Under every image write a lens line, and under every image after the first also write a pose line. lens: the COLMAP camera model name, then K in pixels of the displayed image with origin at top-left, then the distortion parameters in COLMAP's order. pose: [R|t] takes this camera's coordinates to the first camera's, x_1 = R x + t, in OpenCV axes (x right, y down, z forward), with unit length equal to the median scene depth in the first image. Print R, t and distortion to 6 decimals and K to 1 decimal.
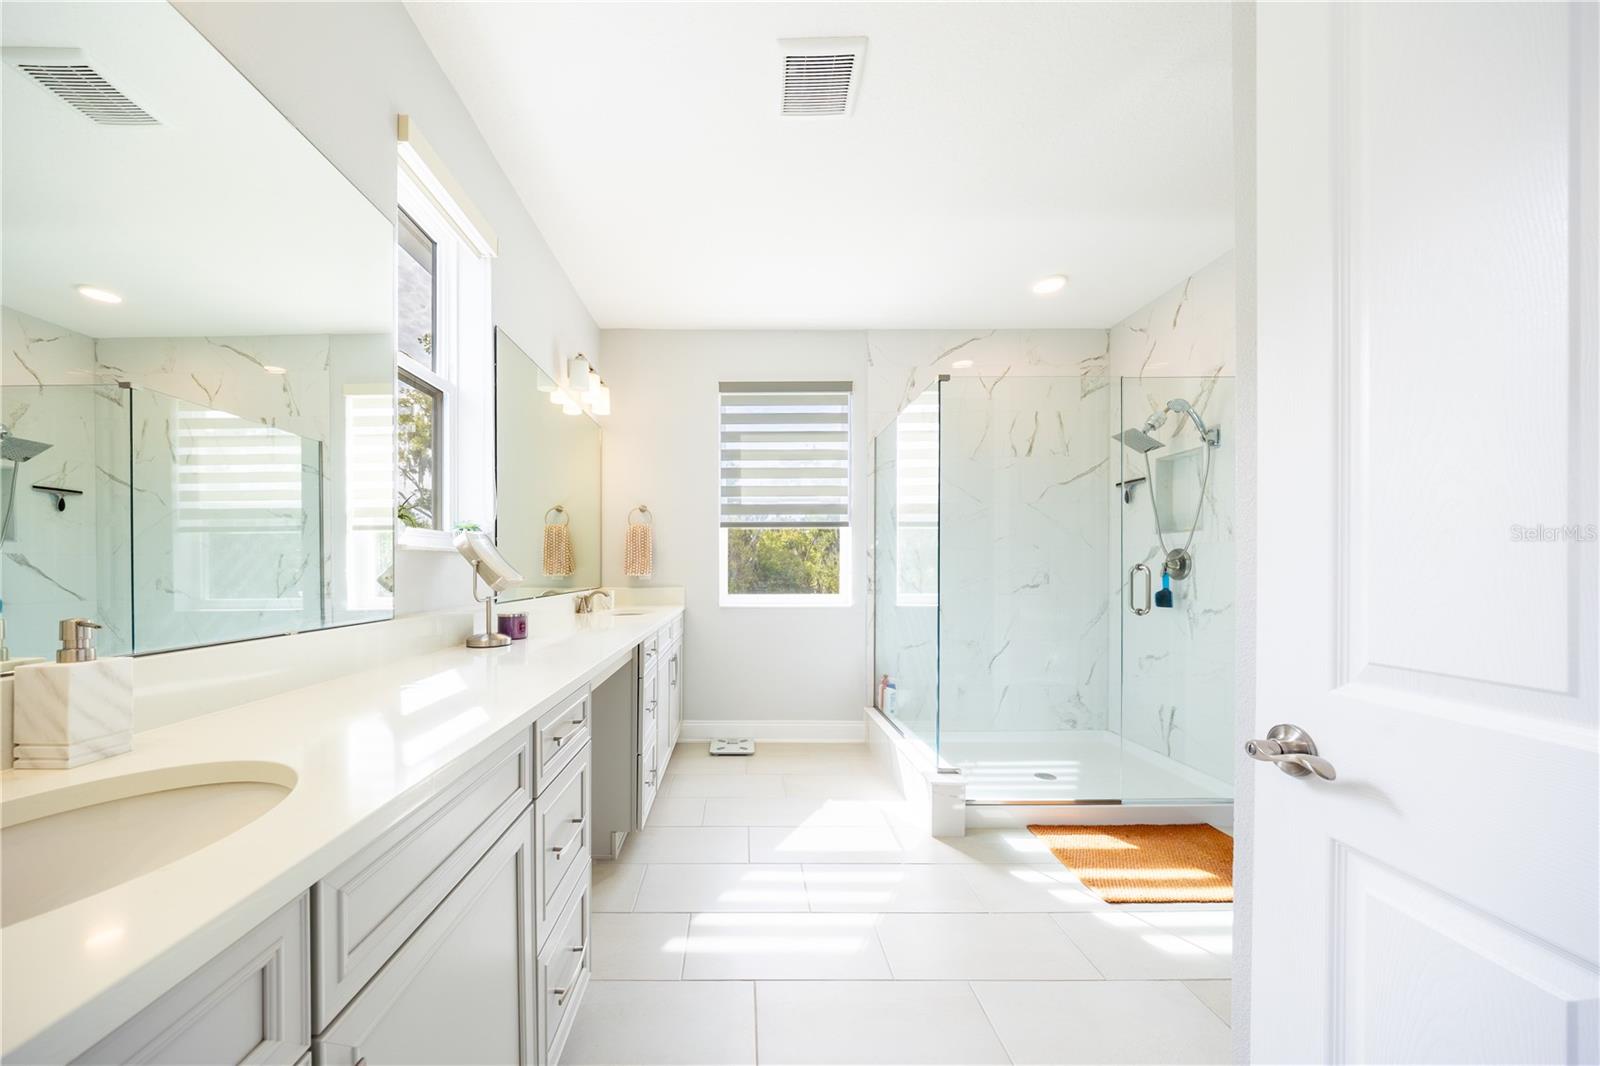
lens RADIAL K [[756.4, 0, 794.5], [0, 756.4, 539.7], [0, 0, 1]] dist [-0.169612, -0.000041]
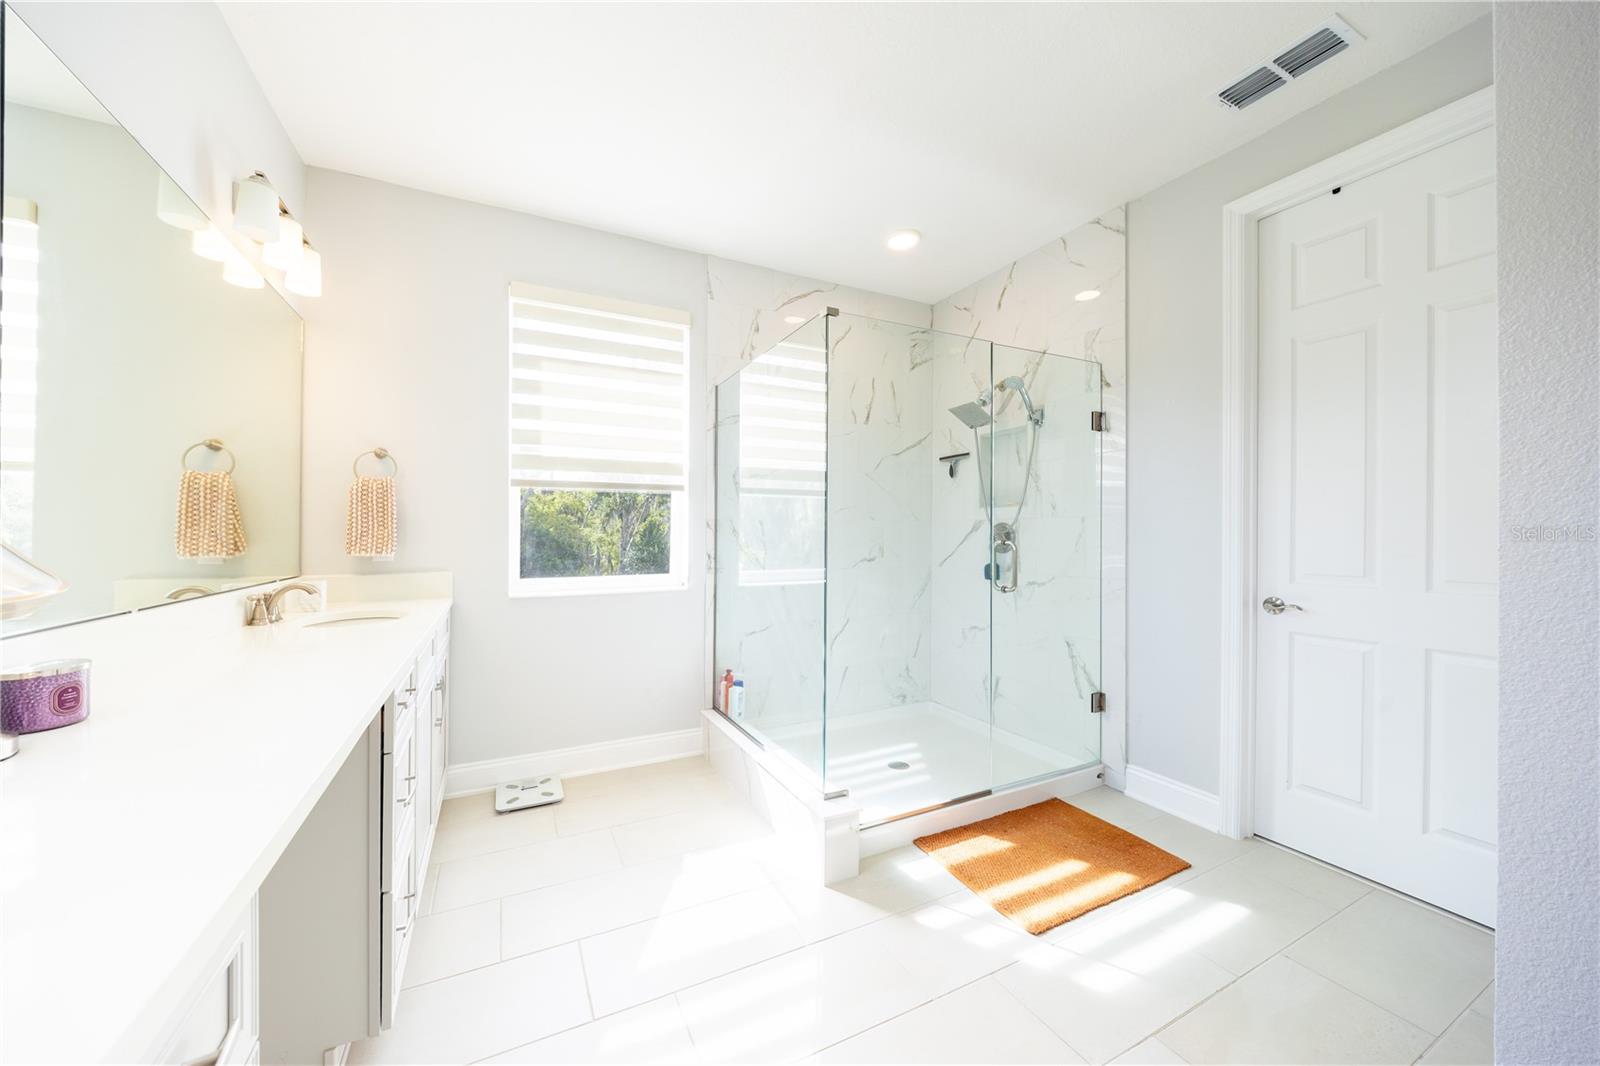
lens RADIAL K [[571.7, 0, 803.4], [0, 571.7, 519.7], [0, 0, 1]] dist [-0.041801, -0.000147]
pose [[0.891685, 0.011661, 0.452506, -0.093888], [-0.022758, 0.999559, 0.019087, -0.001206], [-0.452084, -0.027318, 0.891557, 0.402633]]
